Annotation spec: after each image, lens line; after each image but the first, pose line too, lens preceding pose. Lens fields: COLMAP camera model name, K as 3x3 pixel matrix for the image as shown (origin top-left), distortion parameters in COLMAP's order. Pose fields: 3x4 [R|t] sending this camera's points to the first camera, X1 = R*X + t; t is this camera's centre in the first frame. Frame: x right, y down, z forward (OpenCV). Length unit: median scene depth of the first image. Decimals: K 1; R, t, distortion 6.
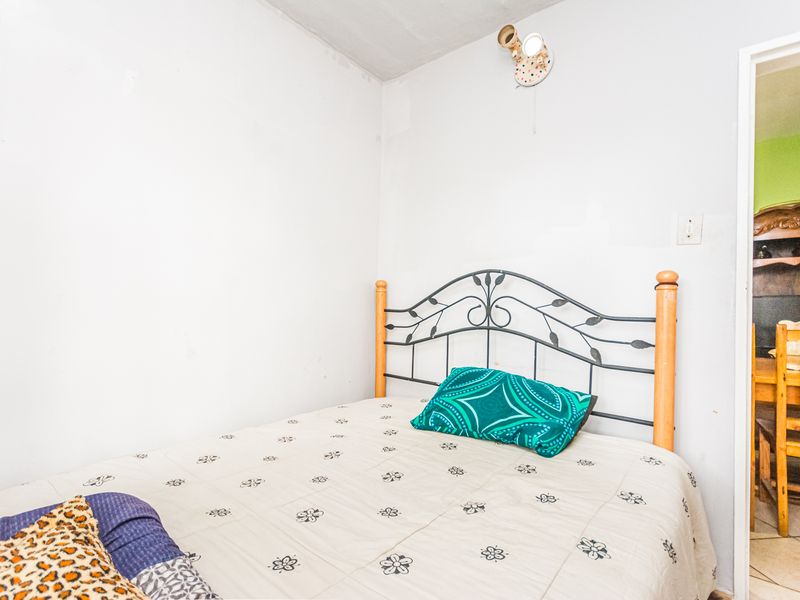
lens RADIAL K [[401.5, 0, 403.3], [0, 401.5, 303.7], [0, 0, 1]] dist [0.003509, 0.001546]
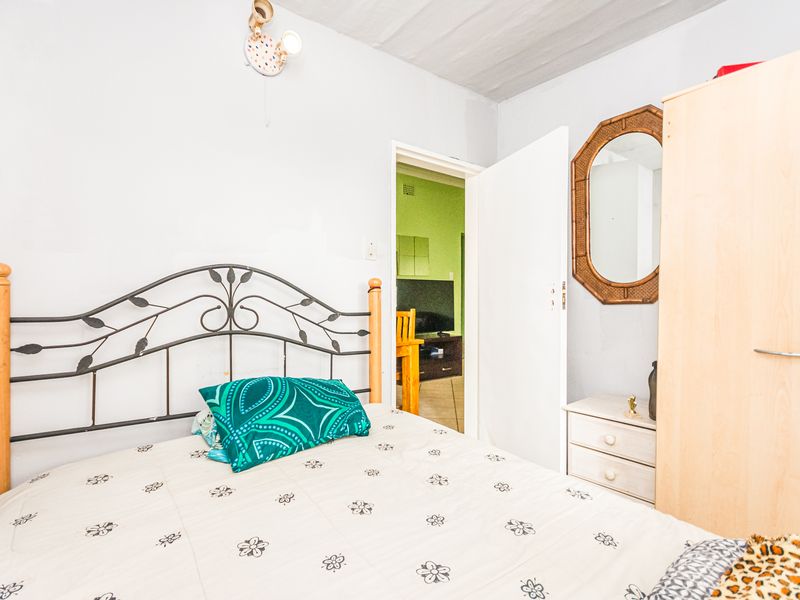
lens RADIAL K [[401.5, 0, 403.3], [0, 401.5, 303.7], [0, 0, 1]] dist [0.003509, 0.001546]
pose [[0.244164, -0.023463, 0.969450, -0.540944], [-0.000557, 0.999704, 0.024335, -0.022598], [-0.969734, -0.006482, 0.244079, 0.447058]]
